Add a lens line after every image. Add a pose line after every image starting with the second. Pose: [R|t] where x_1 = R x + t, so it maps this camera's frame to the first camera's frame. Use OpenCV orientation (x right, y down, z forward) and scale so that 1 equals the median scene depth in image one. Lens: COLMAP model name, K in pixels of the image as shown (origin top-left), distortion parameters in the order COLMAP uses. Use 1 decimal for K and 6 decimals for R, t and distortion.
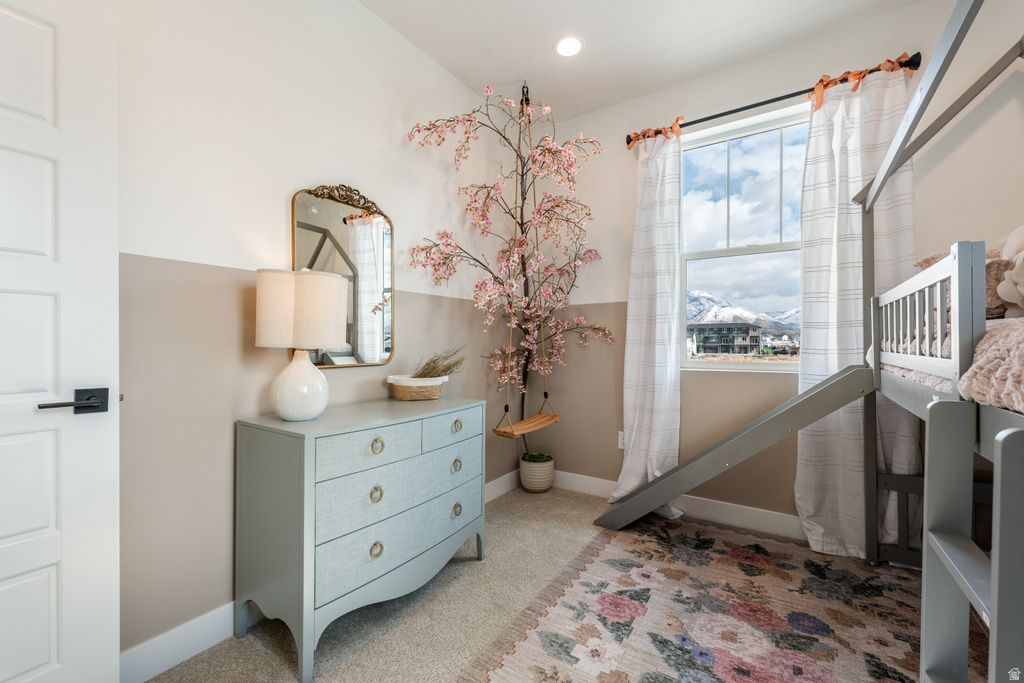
lens RADIAL K [[420.1, 0, 512.0], [0, 420.1, 341.5], [0, 0, 1]] dist [0.000185, 0.000459]
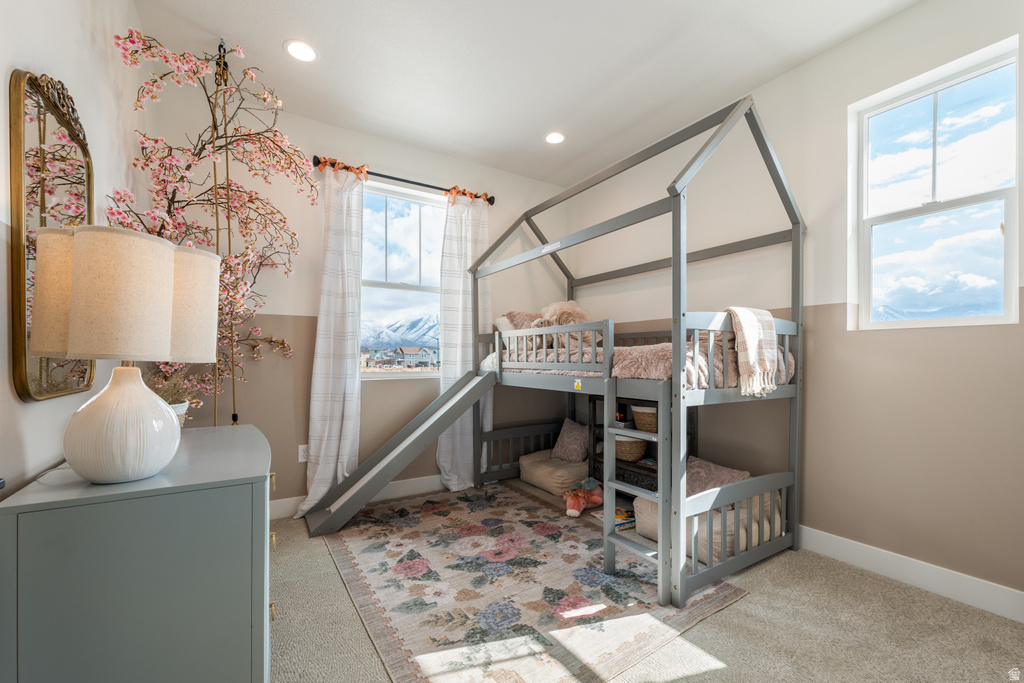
lens RADIAL K [[426.9, 0, 511.1], [0, 426.9, 357.4], [0, 0, 1]] dist [-0.000676, -0.000108]
pose [[0.403932, 0.001661, 0.914787, -0.663429], [-0.004602, 0.999989, 0.000216, 0.002929], [-0.914777, -0.004297, 0.403936, 0.183306]]
